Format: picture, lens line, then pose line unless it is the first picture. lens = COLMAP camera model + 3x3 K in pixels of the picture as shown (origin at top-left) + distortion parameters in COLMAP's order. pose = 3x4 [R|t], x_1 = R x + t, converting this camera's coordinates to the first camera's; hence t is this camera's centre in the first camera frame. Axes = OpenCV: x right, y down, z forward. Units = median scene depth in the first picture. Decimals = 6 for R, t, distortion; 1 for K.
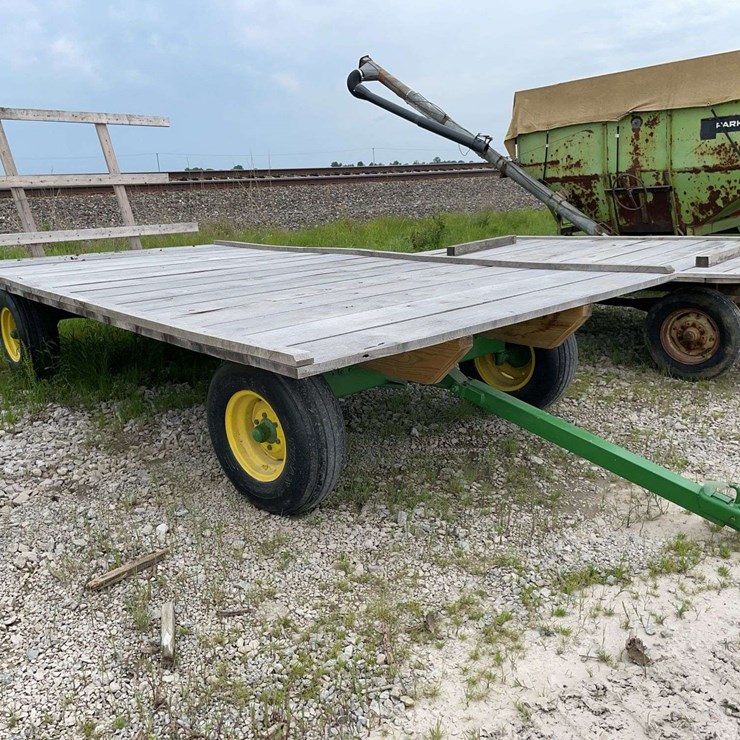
lens RADIAL K [[761.7, 0, 370.0], [0, 761.7, 370.0], [0, 0, 1]] dist [0.093652, -0.126496]
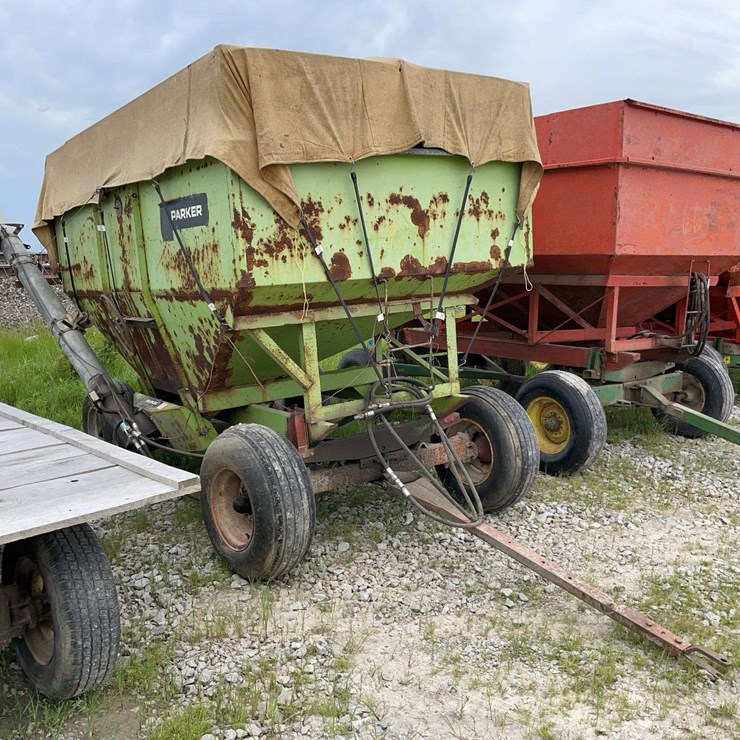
lens RADIAL K [[761.7, 0, 370.0], [0, 761.7, 370.0], [0, 0, 1]] dist [0.093652, -0.126496]
pose [[0.995848, 0.040526, -0.081509, 0.569070], [-0.048703, 0.993697, -0.100969, -0.148996], [0.076903, 0.104519, 0.991545, 0.452922]]
